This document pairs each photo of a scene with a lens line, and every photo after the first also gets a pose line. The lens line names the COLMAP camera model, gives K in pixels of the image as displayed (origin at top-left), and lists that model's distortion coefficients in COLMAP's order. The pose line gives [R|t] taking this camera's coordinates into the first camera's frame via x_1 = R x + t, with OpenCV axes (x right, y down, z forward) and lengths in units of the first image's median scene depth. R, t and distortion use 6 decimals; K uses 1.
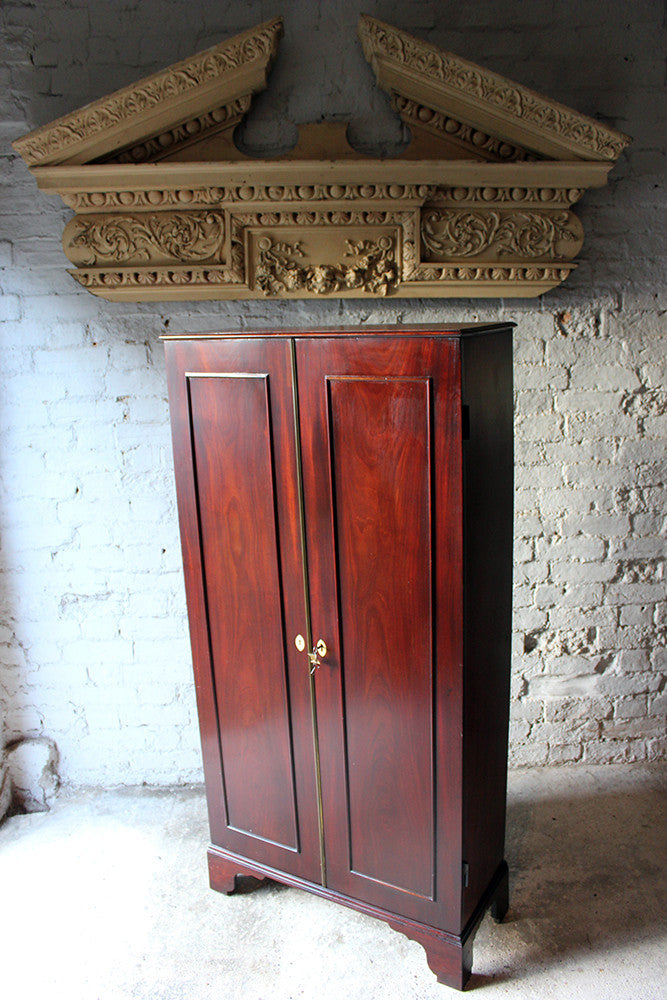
lens RADIAL K [[821.8, 0, 336.5], [0, 821.8, 504.9], [0, 0, 1]] dist [-0.162890, 0.126266]
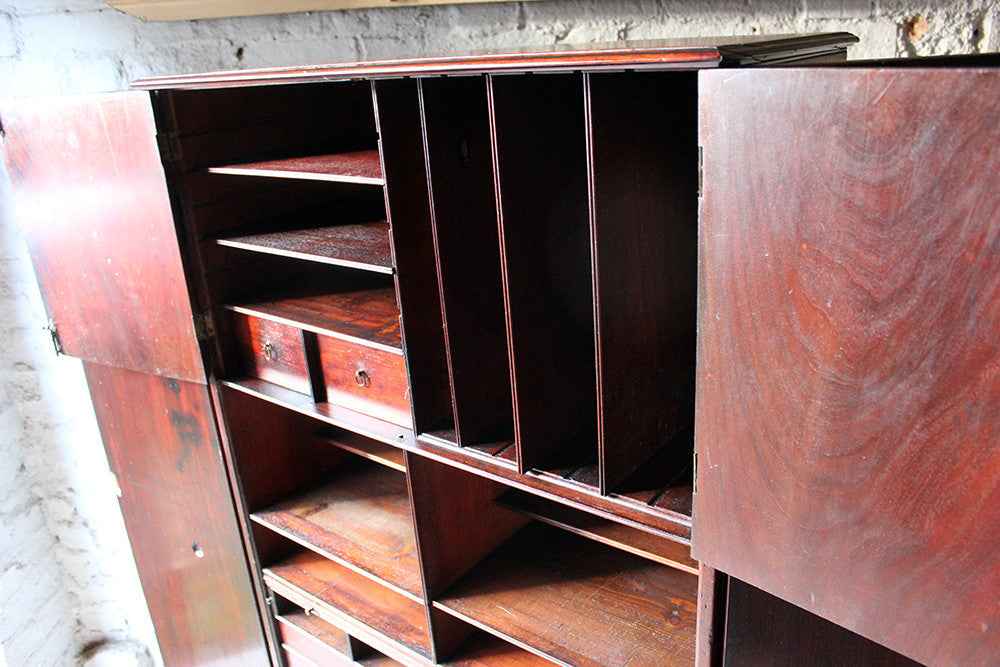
lens RADIAL K [[821.8, 0, 514.9], [0, 821.8, 337.0], [0, 0, 1]] dist [-0.162890, 0.126266]
pose [[0.993610, 0.014825, -0.111887, 0.071858], [-0.000498, 0.991902, 0.127002, -0.091586], [0.112864, -0.126135, 0.985572, 0.419155]]
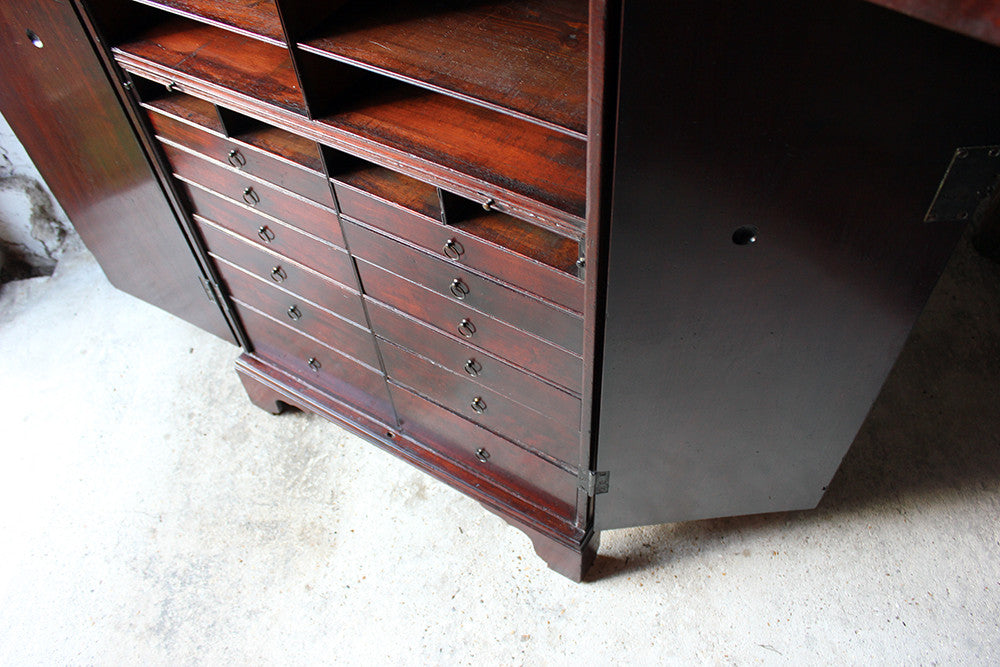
lens RADIAL K [[821.8, 0, 507.0], [0, 821.8, 340.3], [0, 0, 1]] dist [-0.162890, 0.126266]
pose [[0.999776, 0.000370, -0.021162, 0.087096], [0.012920, 0.781278, 0.624049, -0.021167], [0.016765, -0.624183, 0.781098, 0.446749]]
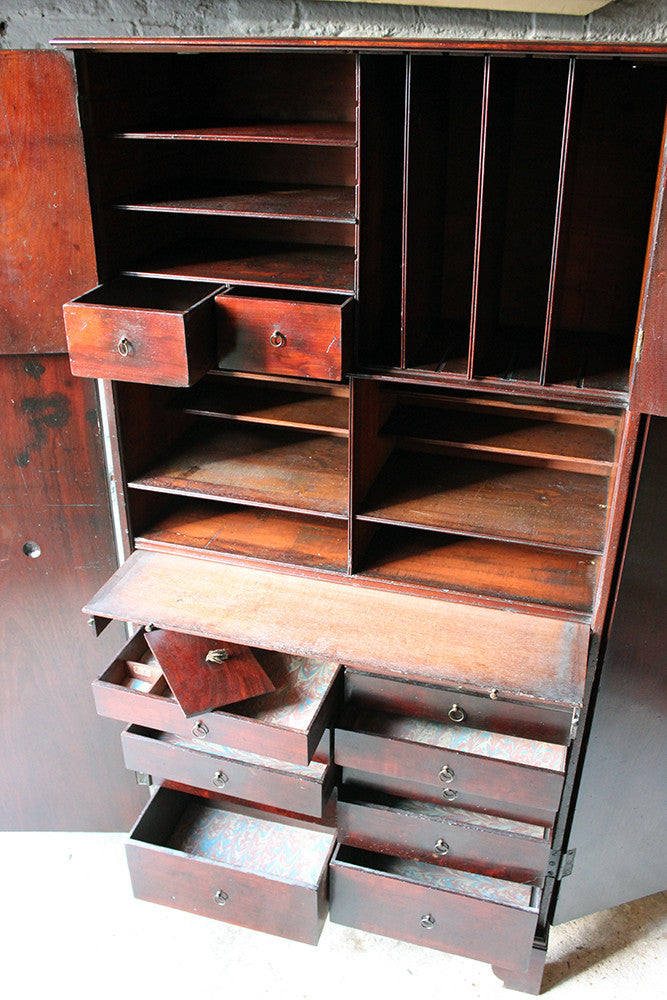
lens RADIAL K [[875.6, 0, 335.8], [0, 875.6, 493.3], [0, 0, 1]] dist [-0.115560, 0.093744]
pose [[0.967771, -0.073817, 0.240772, -0.155654], [0.015346, 0.971586, 0.236190, -0.042844], [-0.251366, -0.224882, 0.941405, 0.309813]]
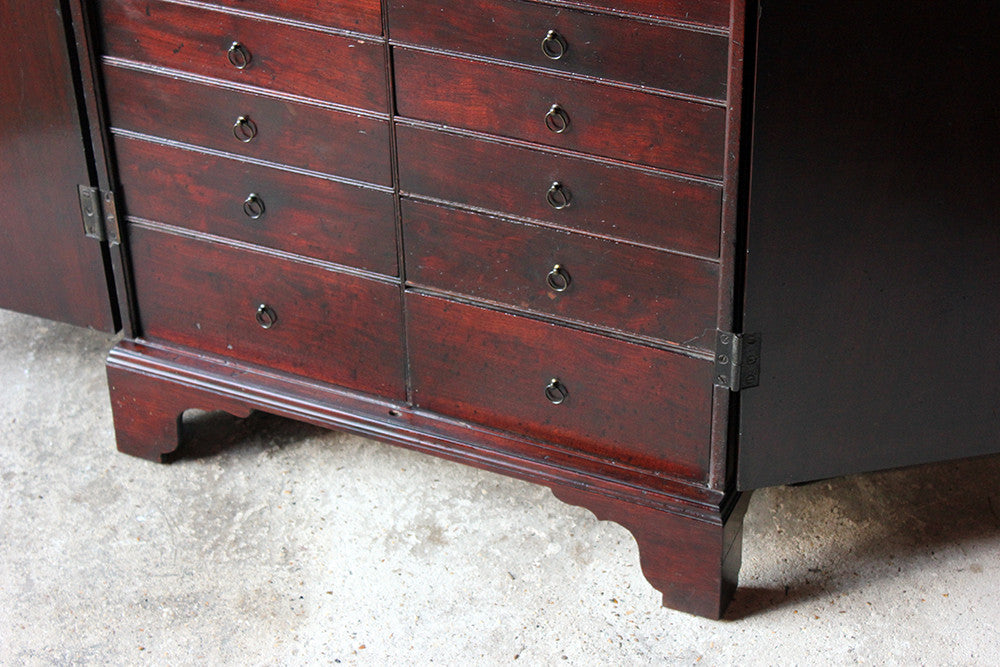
lens RADIAL K [[1932.7, 0, 520.9], [0, 1932.7, 342.0], [0, 0, 1]] dist [0.026299, 0.000000]
pose [[0.993354, -0.050117, 0.103614, -0.047989], [0.010320, 0.935379, 0.353496, 0.062233], [-0.114634, -0.350078, 0.929680, 0.032367]]
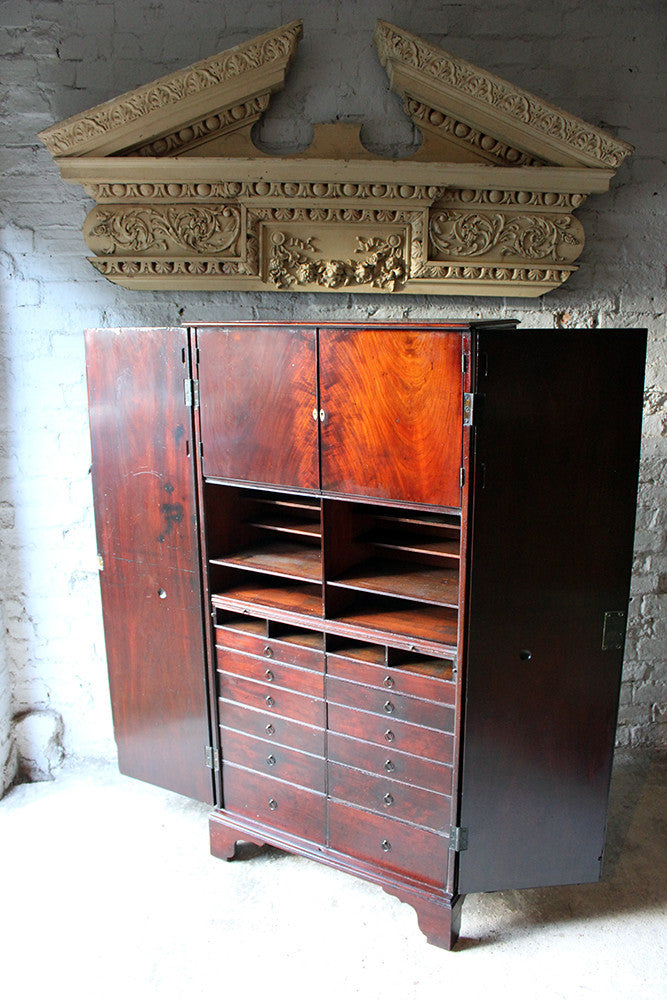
lens RADIAL K [[821.8, 0, 333.7], [0, 821.8, 512.5], [0, 0, 1]] dist [-0.162890, 0.126266]
pose [[0.999618, 0.026447, 0.008066, -0.016912], [-0.026553, 0.999559, 0.013314, 0.014029], [-0.007710, -0.013523, 0.999879, -0.043732]]
